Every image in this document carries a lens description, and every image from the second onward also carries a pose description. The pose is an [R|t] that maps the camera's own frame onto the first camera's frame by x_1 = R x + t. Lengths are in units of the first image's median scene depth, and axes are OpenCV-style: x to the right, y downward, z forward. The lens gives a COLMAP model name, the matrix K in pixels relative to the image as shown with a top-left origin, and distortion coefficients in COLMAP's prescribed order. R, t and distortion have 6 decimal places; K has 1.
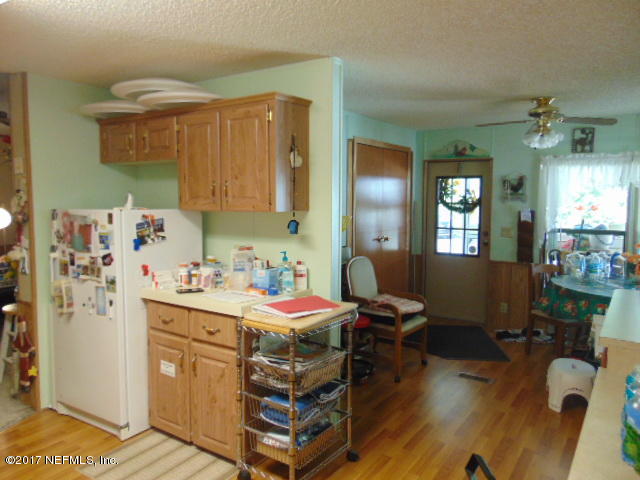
lens RADIAL K [[474.5, 0, 318.5], [0, 474.5, 234.9], [0, 0, 1]] dist [-0.044426, 0.077488]
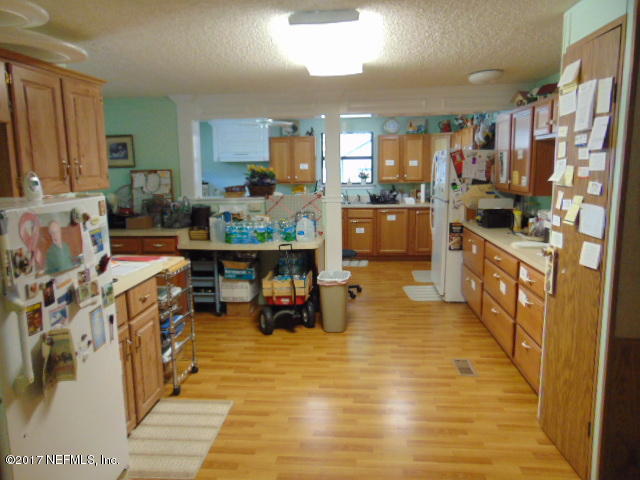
lens RADIAL K [[474.5, 0, 318.5], [0, 474.5, 234.9], [0, 0, 1]] dist [-0.044426, 0.077488]
pose [[-0.478105, -0.125820, 0.869244, -1.207432], [0.083331, 0.978723, 0.187501, -0.099609], [-0.874341, 0.162080, -0.457448, 1.007695]]
